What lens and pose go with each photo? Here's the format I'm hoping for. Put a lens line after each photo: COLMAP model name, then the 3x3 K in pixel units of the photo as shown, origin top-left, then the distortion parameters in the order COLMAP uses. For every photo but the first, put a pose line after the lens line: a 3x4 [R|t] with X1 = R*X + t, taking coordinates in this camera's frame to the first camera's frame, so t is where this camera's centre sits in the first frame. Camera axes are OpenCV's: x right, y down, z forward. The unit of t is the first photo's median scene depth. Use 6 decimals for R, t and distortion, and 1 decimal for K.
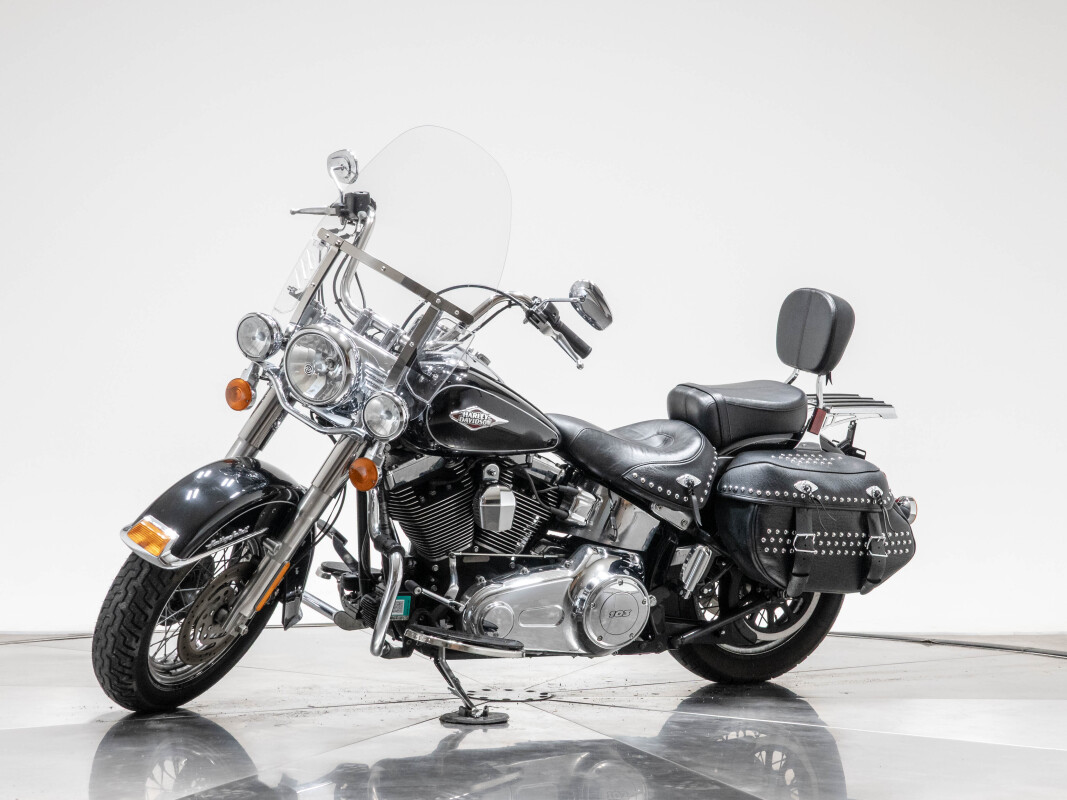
lens RADIAL K [[2128.9, 0, 533.5], [0, 2128.9, 400.0], [0, 0, 1]] dist [-0.010553, -0.208041]
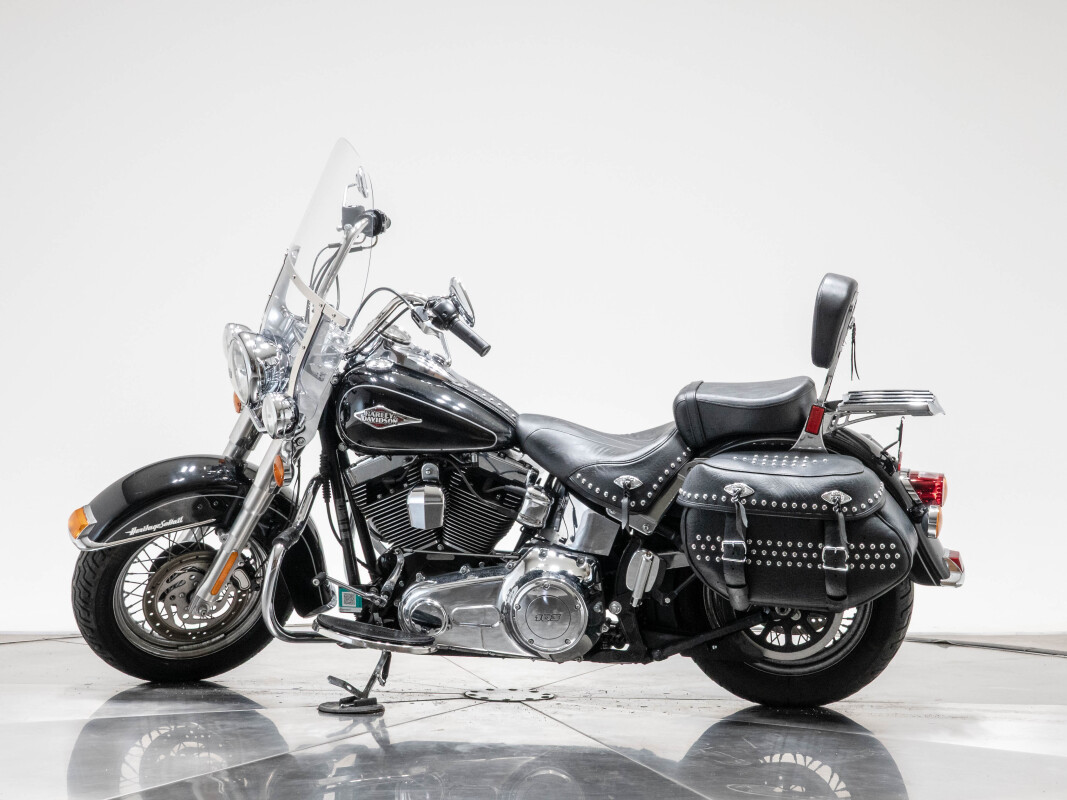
lens RADIAL K [[2128.9, 0, 533.5], [0, 2128.9, 400.0], [0, 0, 1]] dist [-0.010553, -0.208041]
pose [[0.771954, -0.016360, -0.635468, 0.645093], [0.006995, 0.999827, -0.017242, 0.017309], [0.635640, 0.008865, 0.771935, 0.238560]]
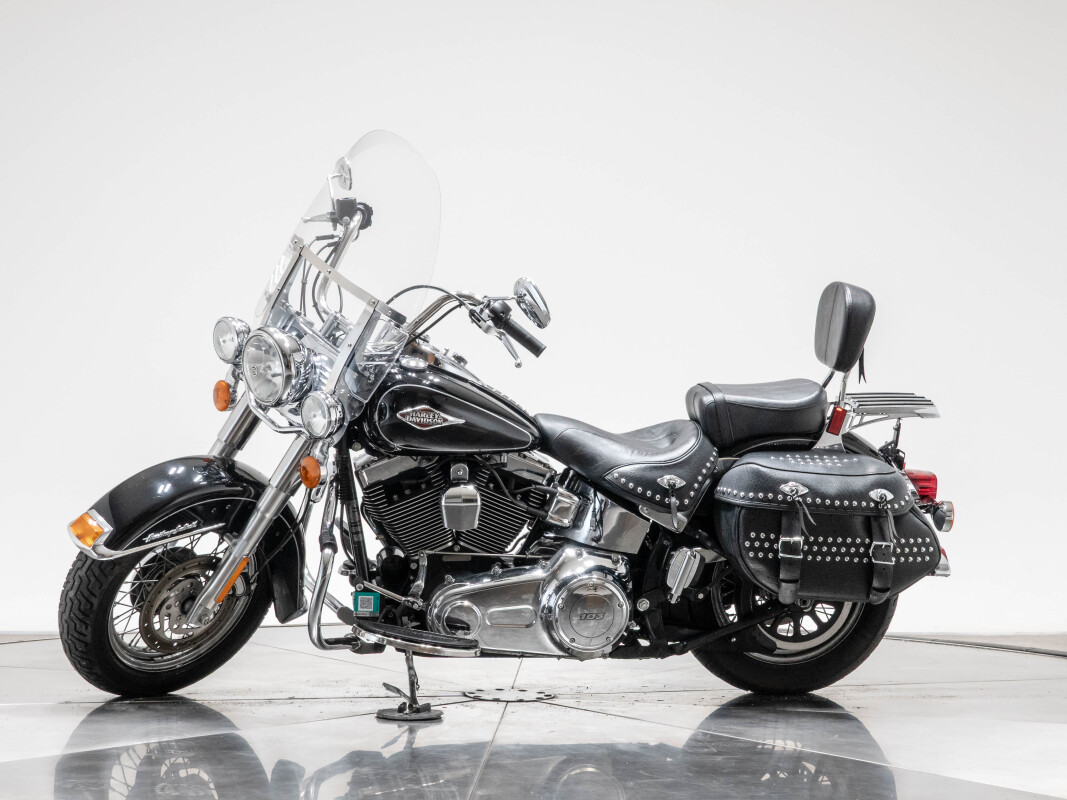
lens RADIAL K [[2128.9, 0, 533.5], [0, 2128.9, 400.0], [0, 0, 1]] dist [-0.010553, -0.208041]
pose [[0.946128, -0.005416, -0.323747, 0.328549], [0.003946, 0.999979, -0.005195, 0.005308], [0.323768, 0.003638, 0.946130, 0.058280]]
